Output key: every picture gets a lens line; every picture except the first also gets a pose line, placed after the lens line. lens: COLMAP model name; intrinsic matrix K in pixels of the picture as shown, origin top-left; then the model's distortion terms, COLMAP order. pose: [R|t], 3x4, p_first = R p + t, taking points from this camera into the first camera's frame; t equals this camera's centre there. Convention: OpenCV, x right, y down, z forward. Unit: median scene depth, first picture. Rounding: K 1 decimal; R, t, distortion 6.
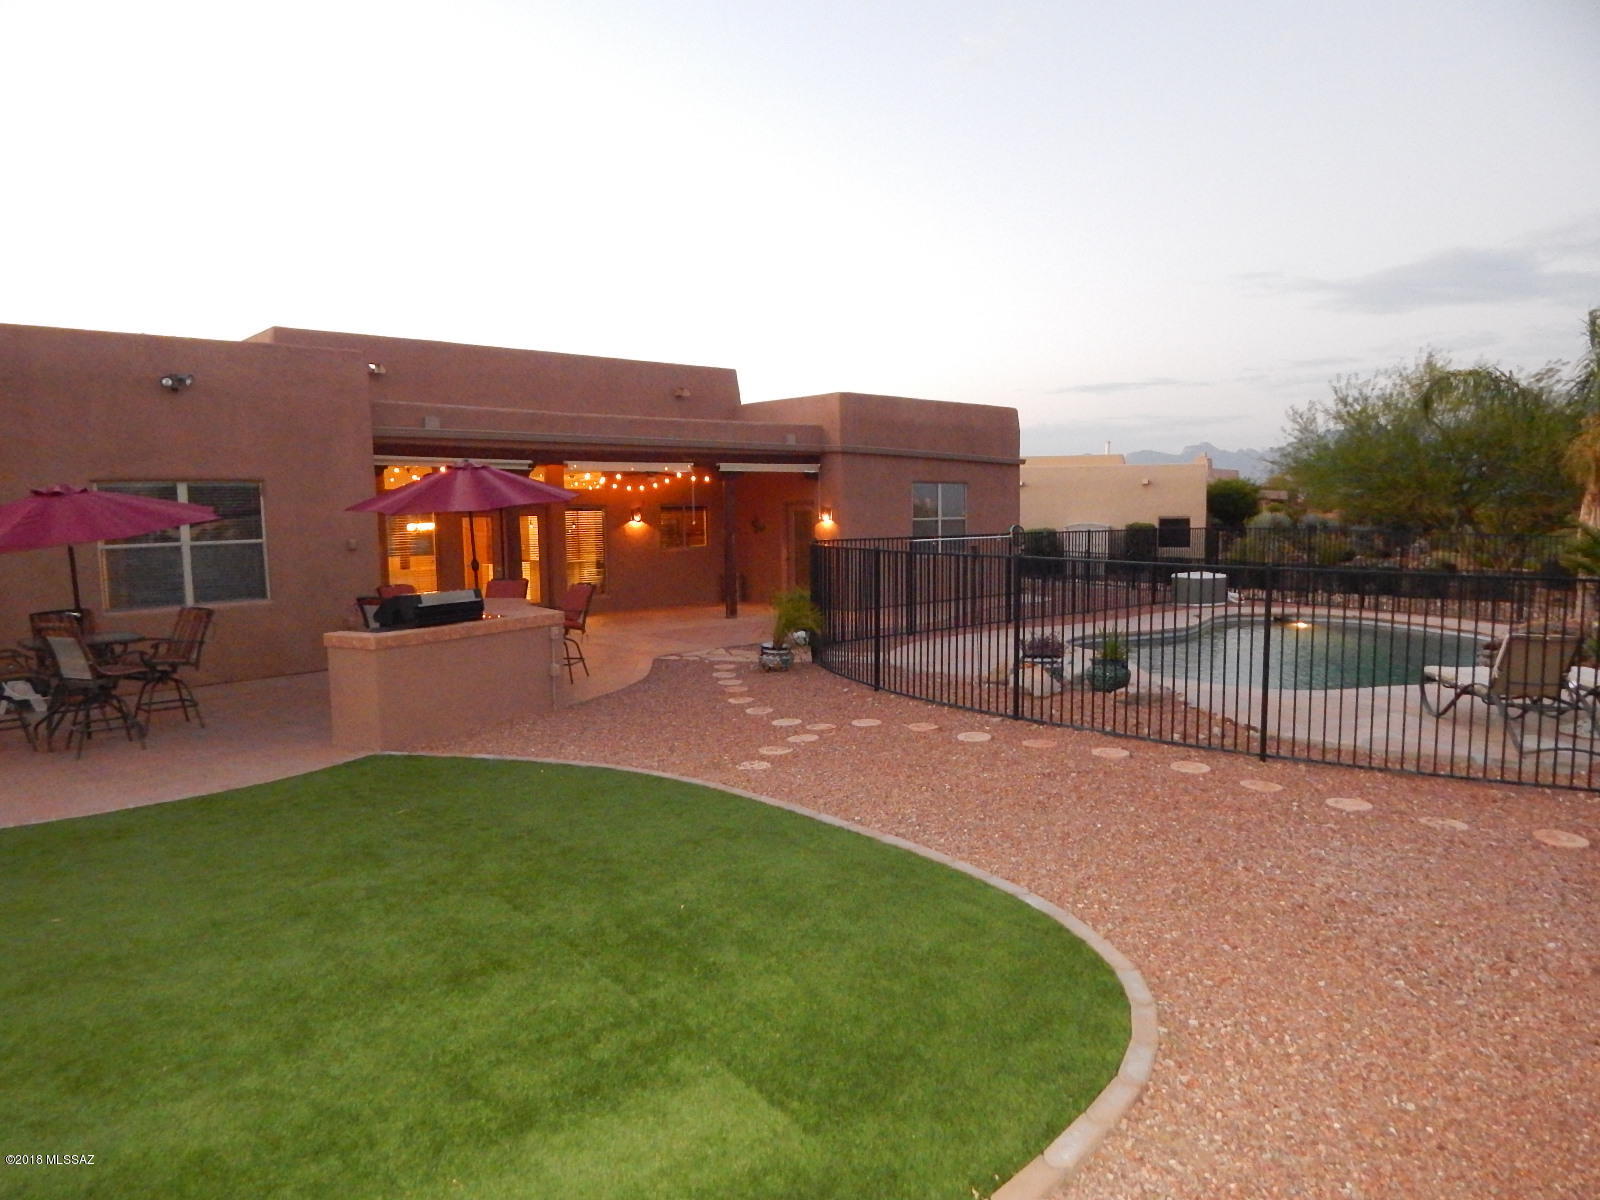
lens RADIAL K [[1049.0, 0, 798.2], [0, 1049.0, 606.3], [0, 0, 1]] dist [0.019707, -0.020923]
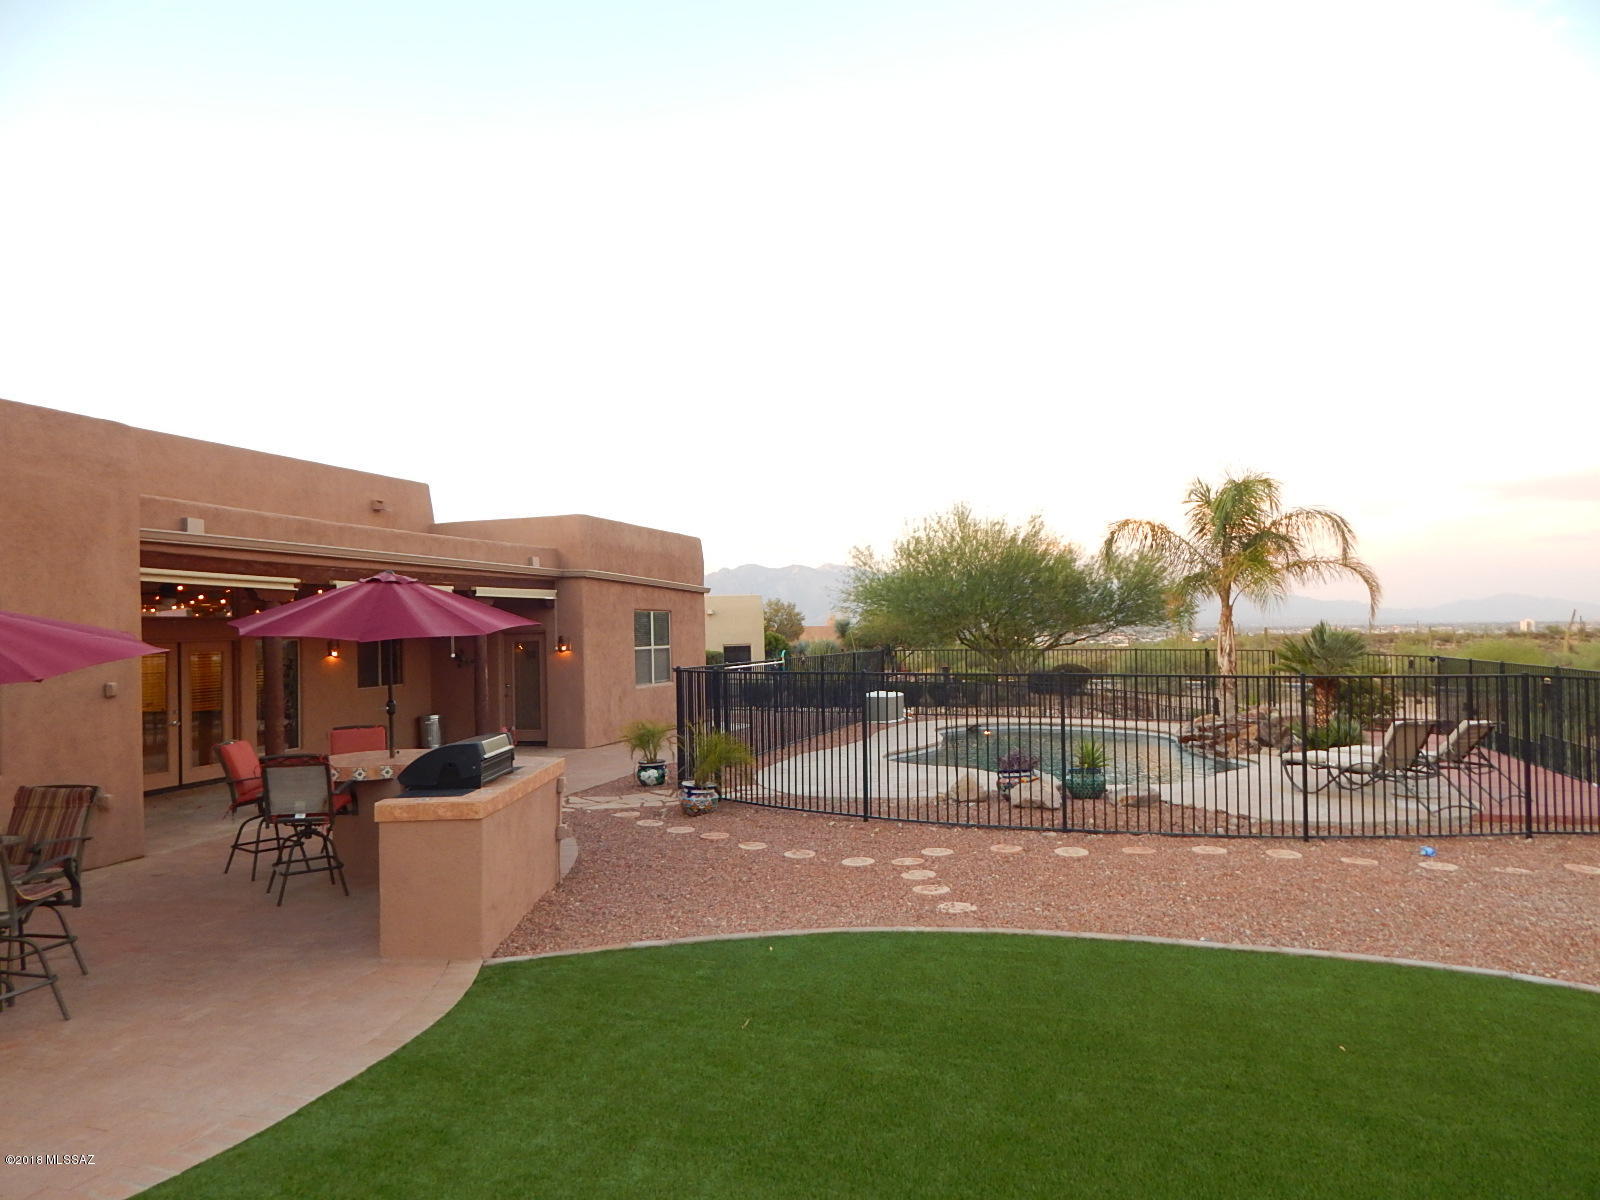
lens RADIAL K [[1049.0, 0, 793.6], [0, 1049.0, 607.7], [0, 0, 1]] dist [0.019707, -0.020923]
pose [[0.870364, 0.003125, 0.492399, -0.504363], [0.058303, 0.992292, -0.109353, -0.011961], [-0.488945, 0.123885, 0.863473, 0.204258]]
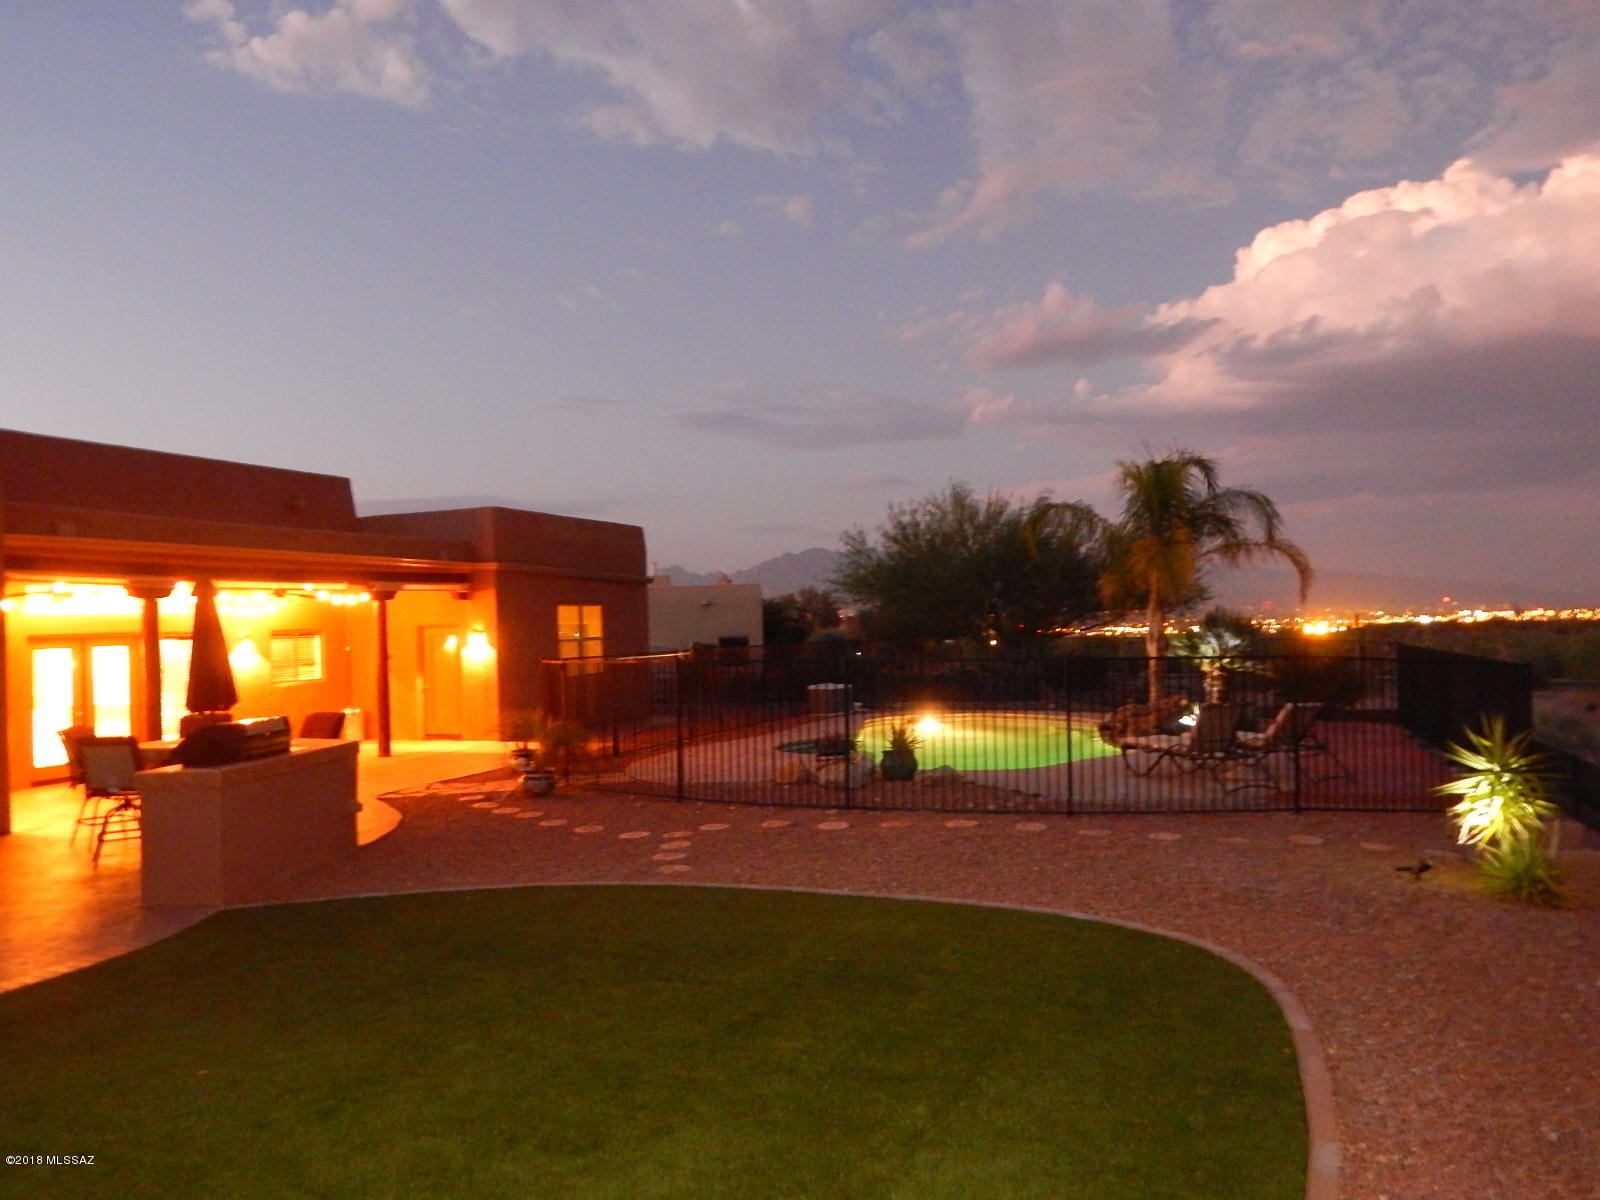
lens RADIAL K [[1163.6, 0, 796.8], [0, 1163.6, 554.6], [0, 0, 1]] dist [0.007077, -0.012813]
pose [[0.894427, 0.008393, 0.447135, -0.362094], [0.064335, 0.987010, -0.147217, 0.020766], [-0.442563, 0.160441, 0.882268, -0.073828]]
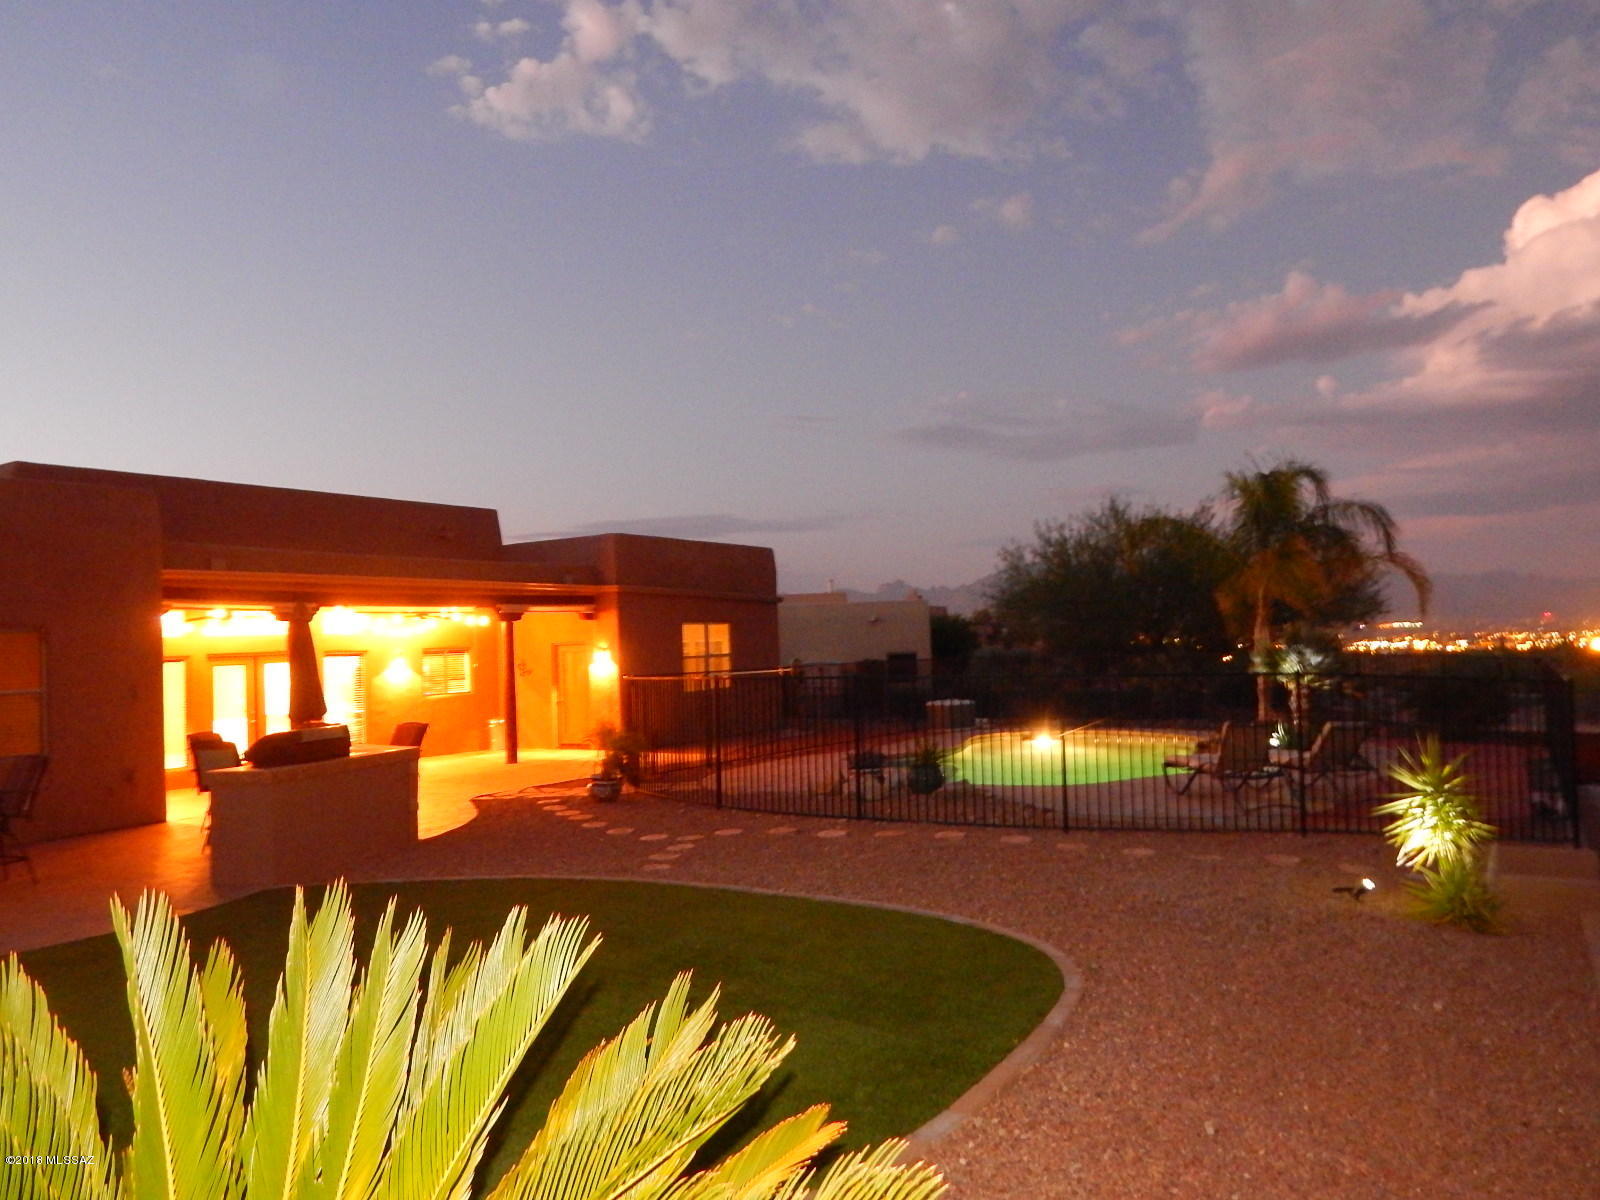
lens RADIAL K [[1163.6, 0, 800.5], [0, 1163.6, 590.1], [0, 0, 1]] dist [0.007077, -0.012813]
pose [[0.961227, -0.010046, 0.275574, -0.192327], [0.050493, 0.988852, -0.140076, 0.033799], [-0.271095, 0.148559, 0.951019, -0.214010]]
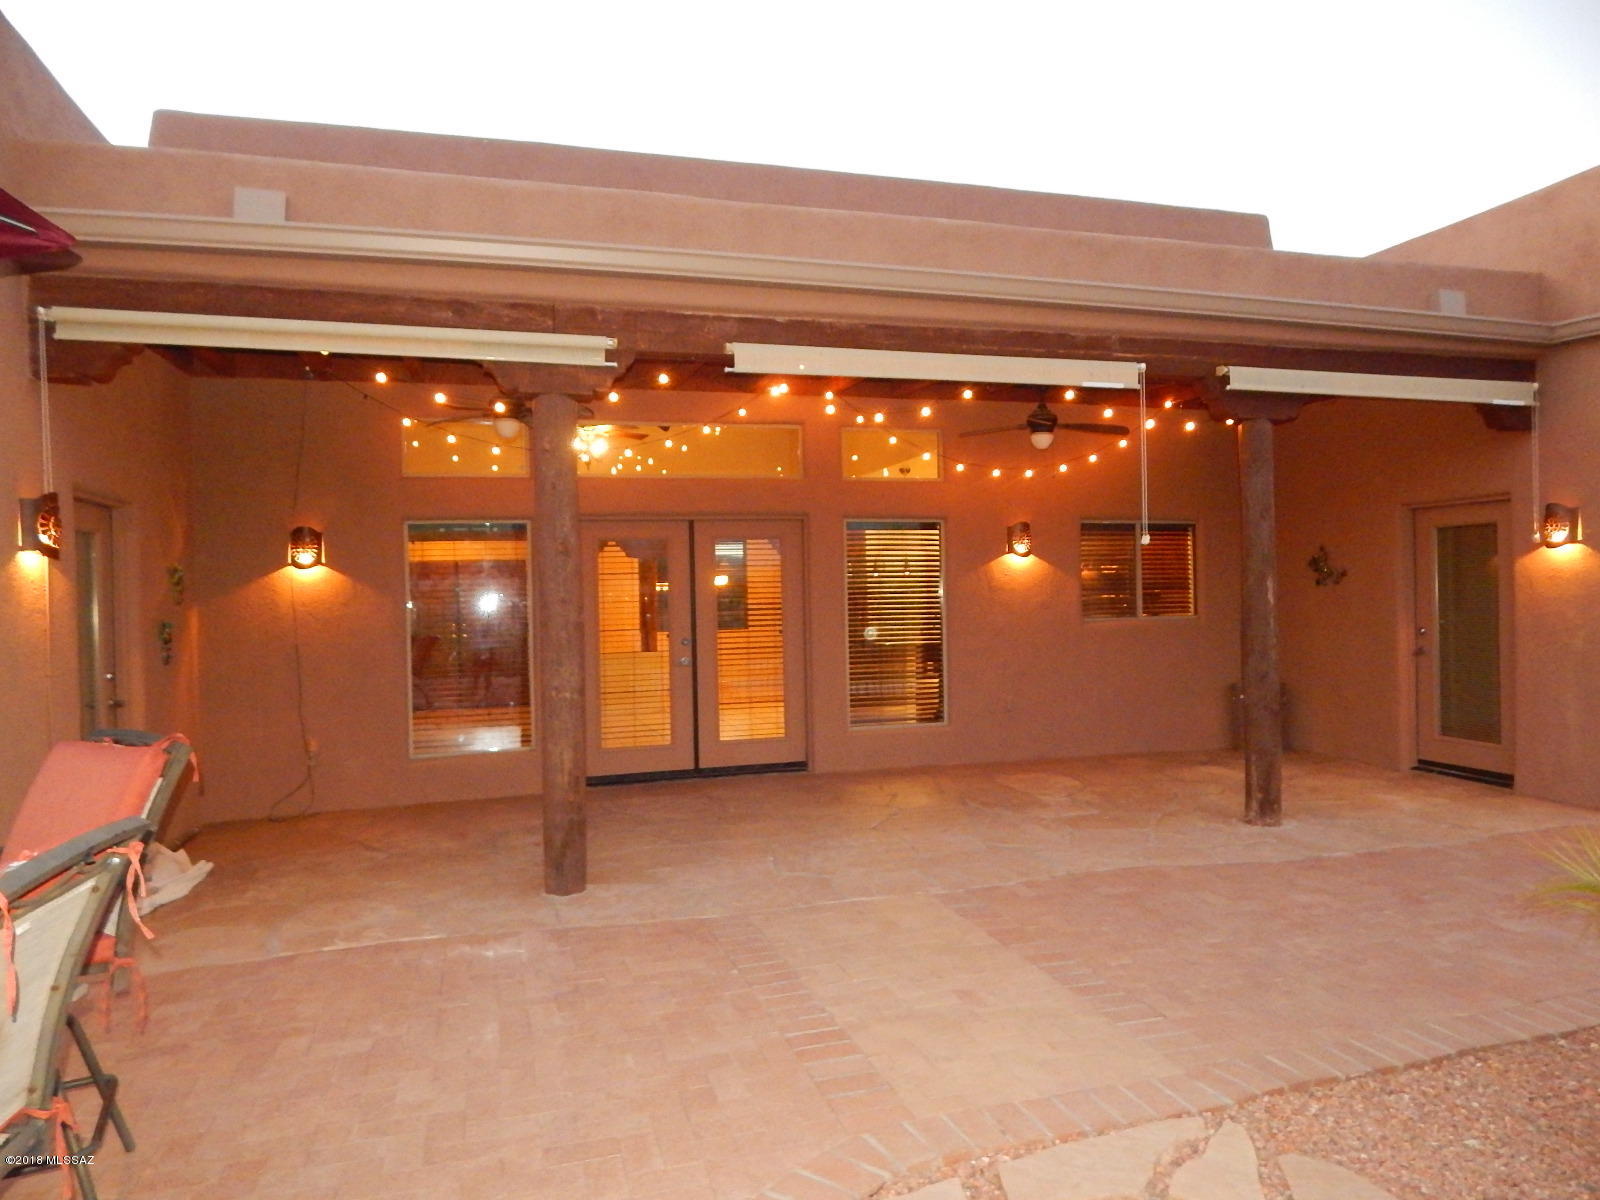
lens RADIAL K [[1049.0, 0, 773.6], [0, 1049.0, 593.0], [0, 0, 1]] dist [0.019707, -0.020923]
pose [[0.884740, -0.003943, -0.466068, -0.083533], [-0.040350, 0.995562, -0.085019, -0.048677], [0.464335, 0.094026, 0.880655, 1.156891]]
